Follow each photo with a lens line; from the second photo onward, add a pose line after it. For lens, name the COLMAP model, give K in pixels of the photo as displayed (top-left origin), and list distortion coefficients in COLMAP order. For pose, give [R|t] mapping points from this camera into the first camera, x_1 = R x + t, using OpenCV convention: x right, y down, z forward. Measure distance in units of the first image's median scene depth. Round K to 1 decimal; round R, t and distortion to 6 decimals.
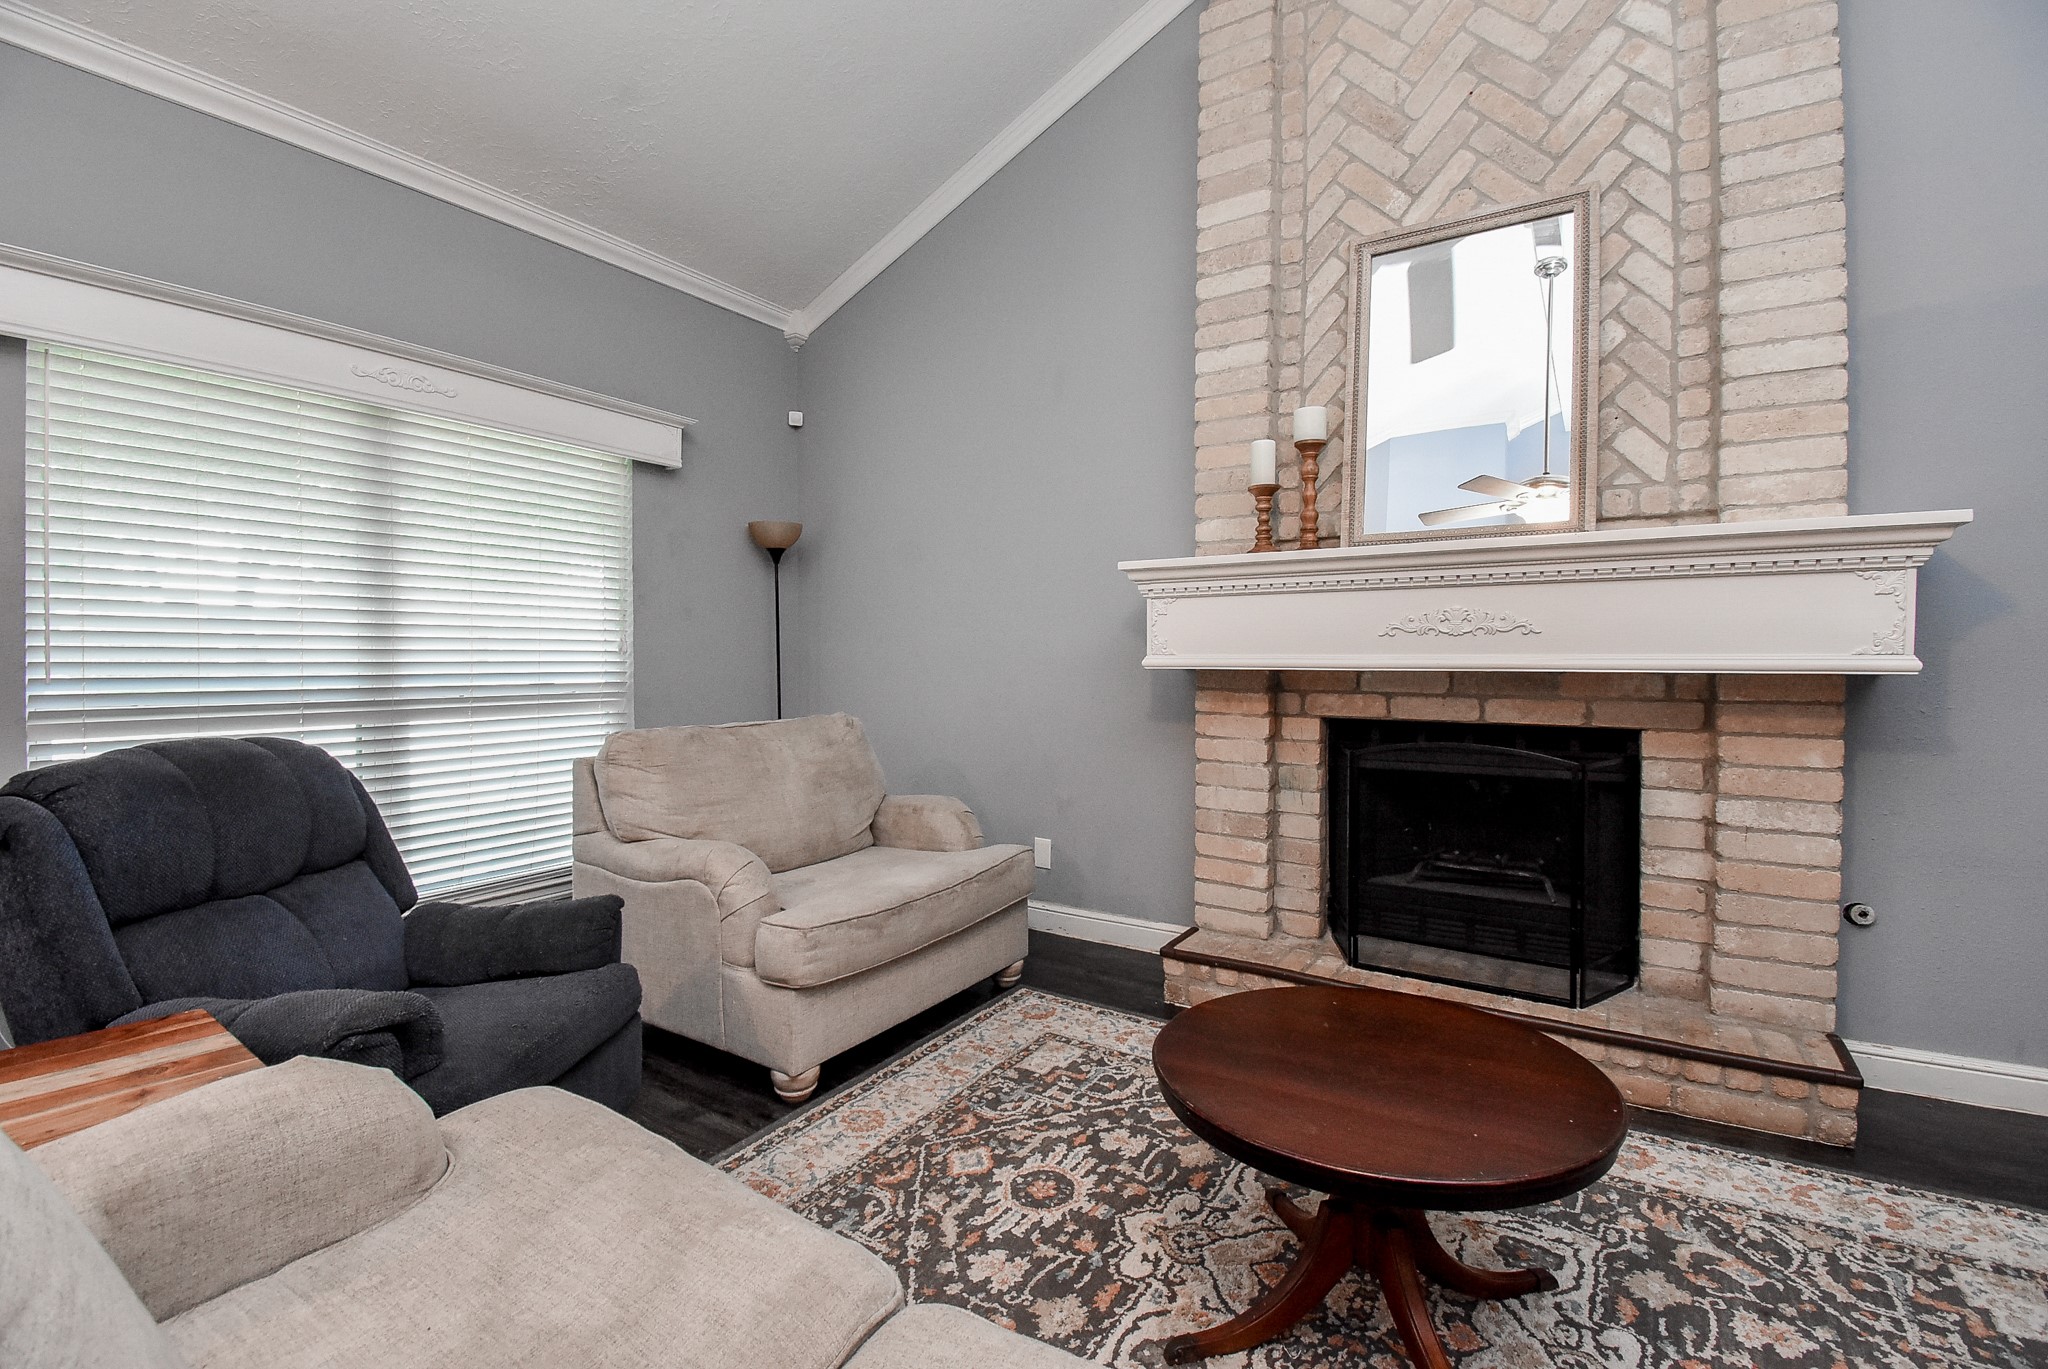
lens RADIAL K [[906.1, 0, 1022.9], [0, 906.1, 677.6], [0, 0, 1]] dist [0.020185, -0.025883]
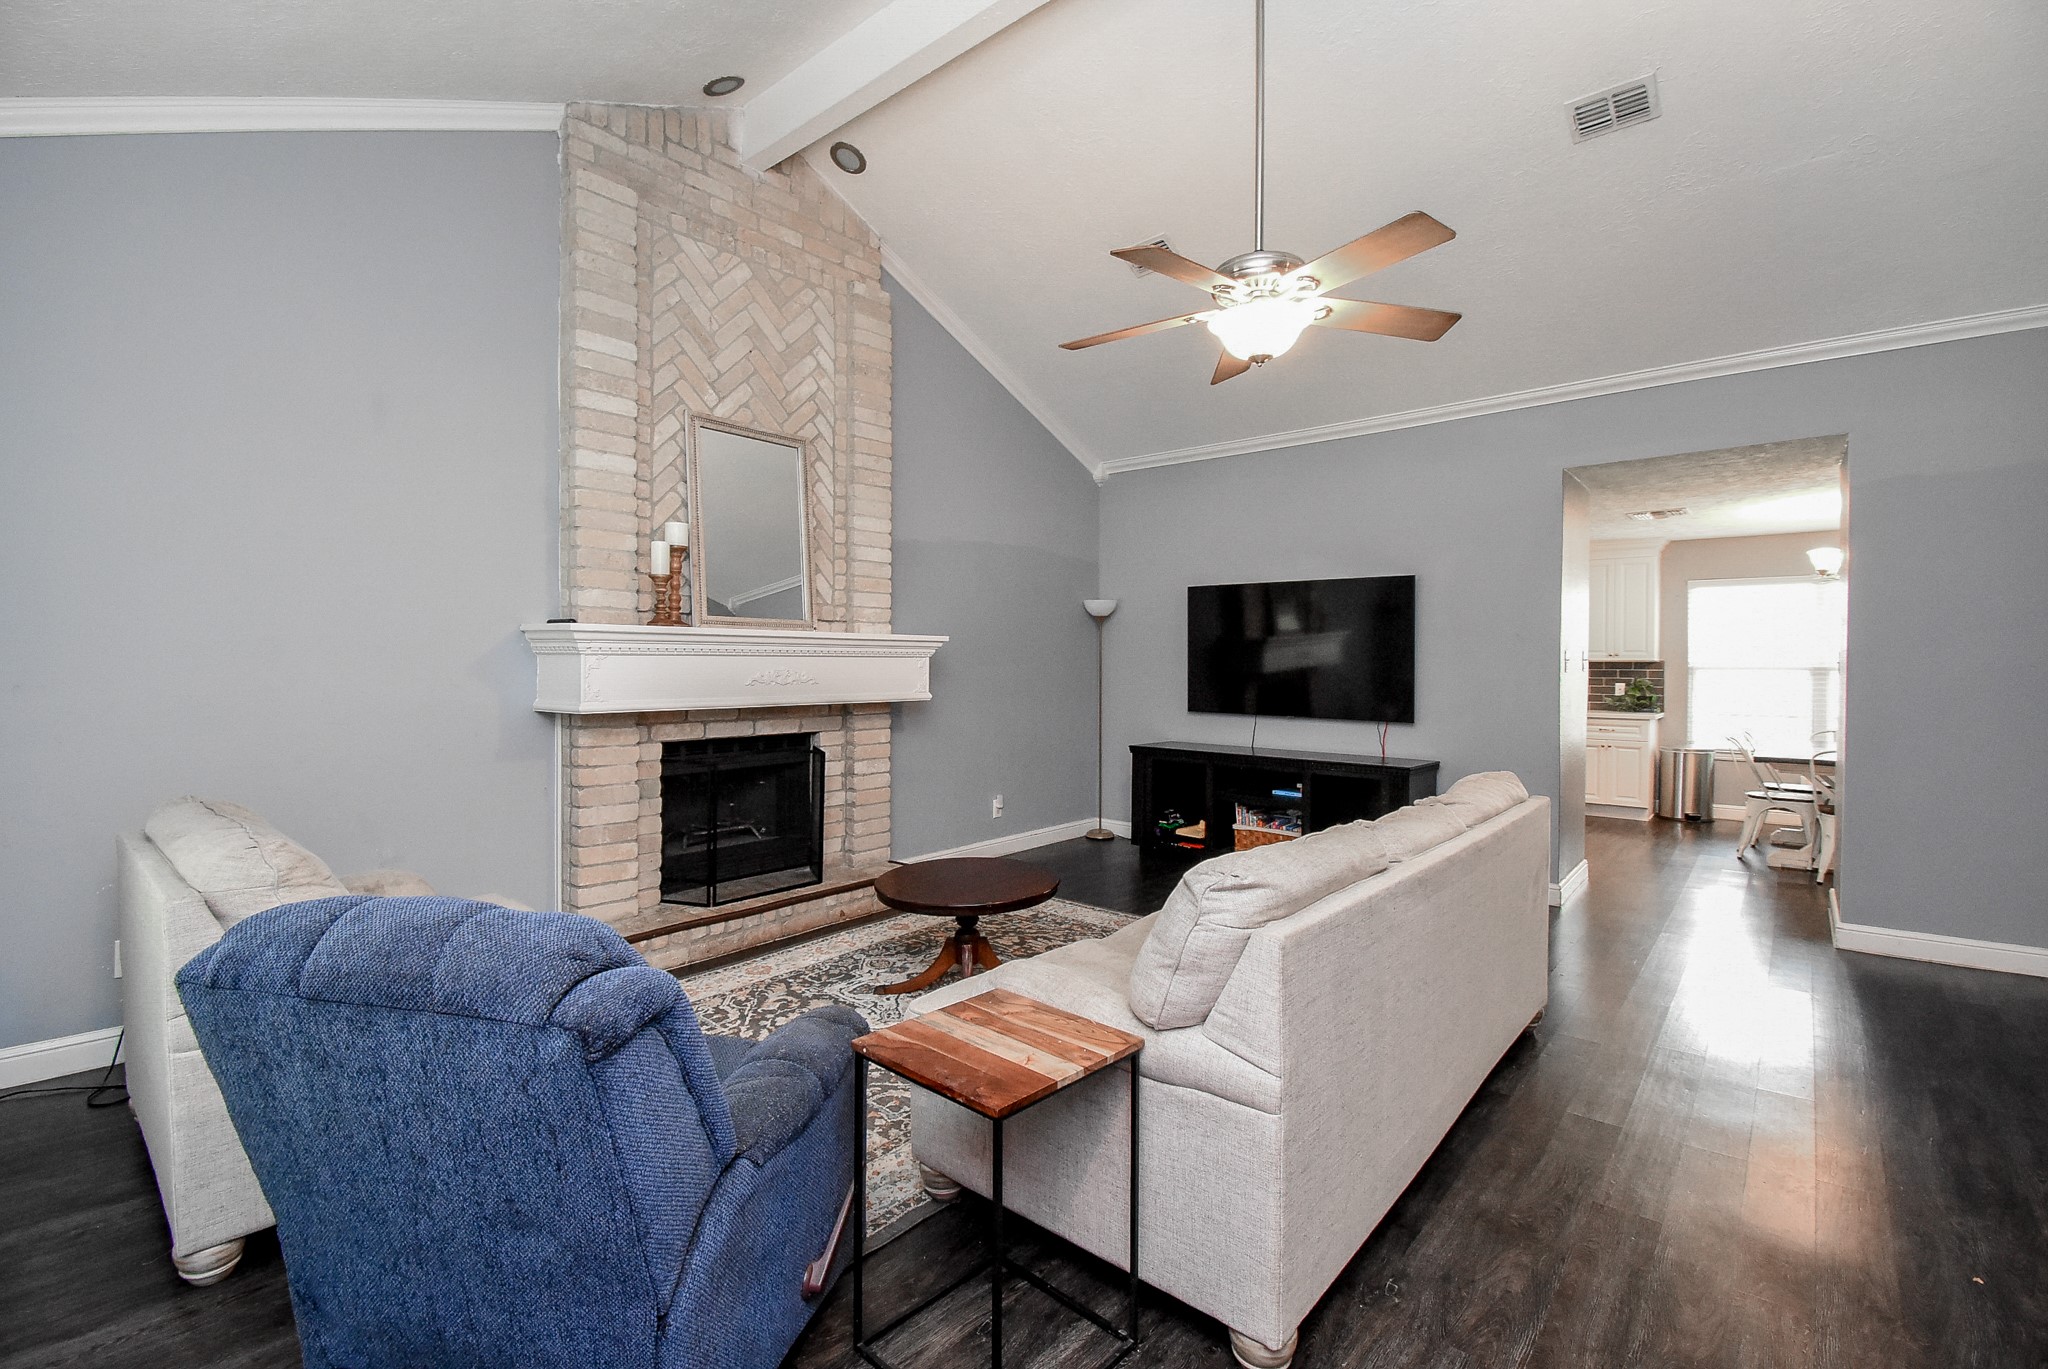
lens RADIAL K [[906.1, 0, 1022.9], [0, 906.1, 677.6], [0, 0, 1]] dist [0.020185, -0.025883]
pose [[0.131184, -0.016549, 0.991220, -1.261660], [0.017924, 0.999737, 0.014320, -0.083846], [-0.991196, 0.015888, 0.131446, 0.360201]]
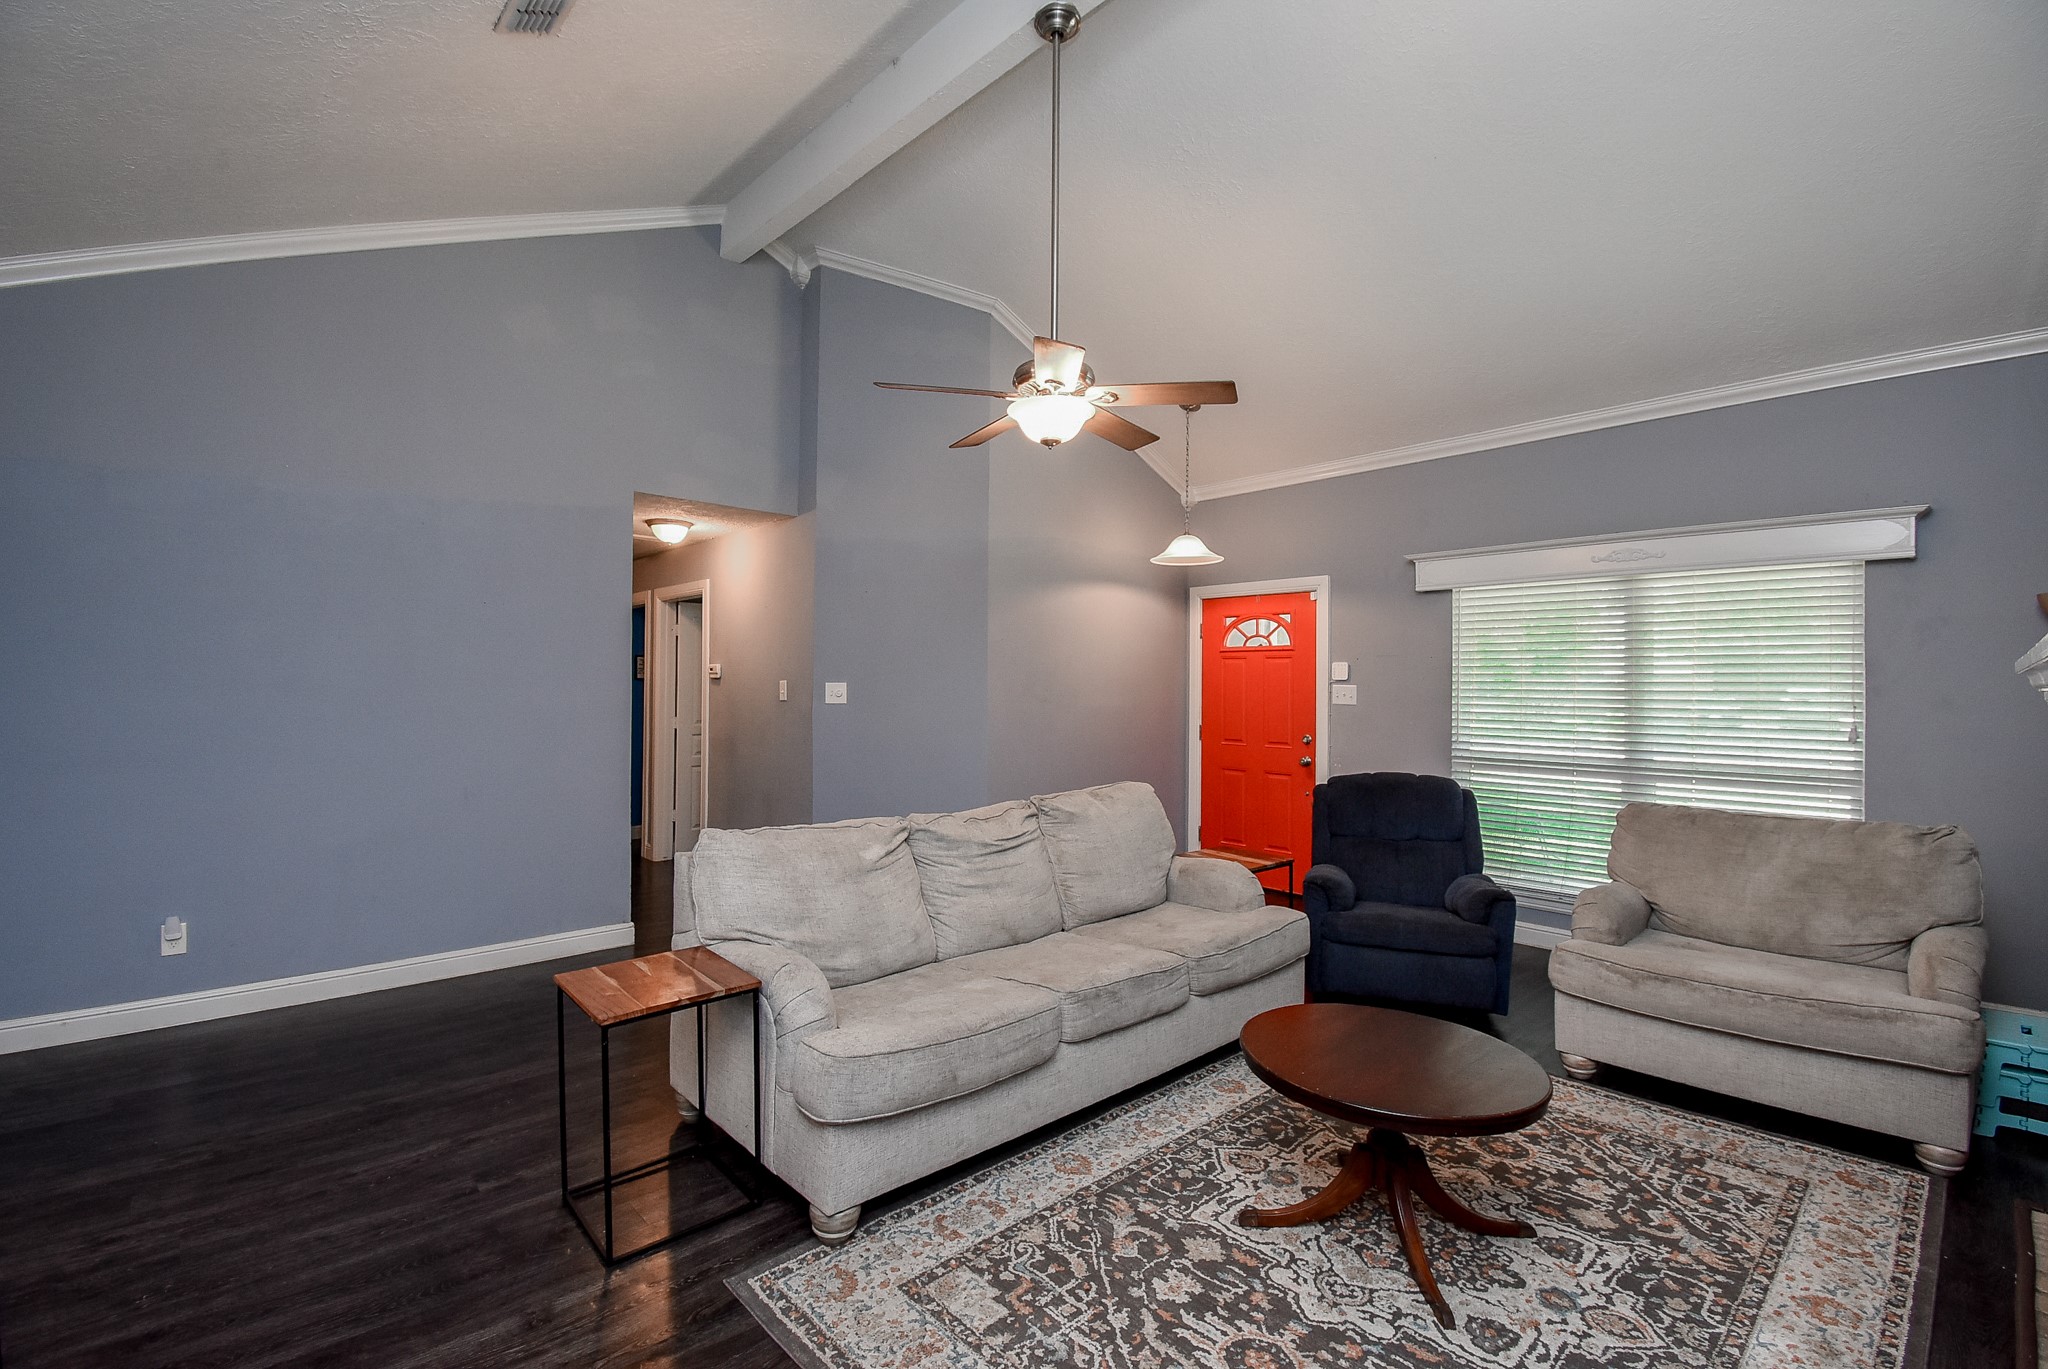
lens RADIAL K [[906.1, 0, 1022.9], [0, 906.1, 677.6], [0, 0, 1]] dist [0.020185, -0.025883]
pose [[-0.241664, -0.007354, -0.970332, 1.320597], [-0.028345, 0.999598, -0.000516, -0.120730], [0.969946, 0.027379, -0.241776, 0.503884]]
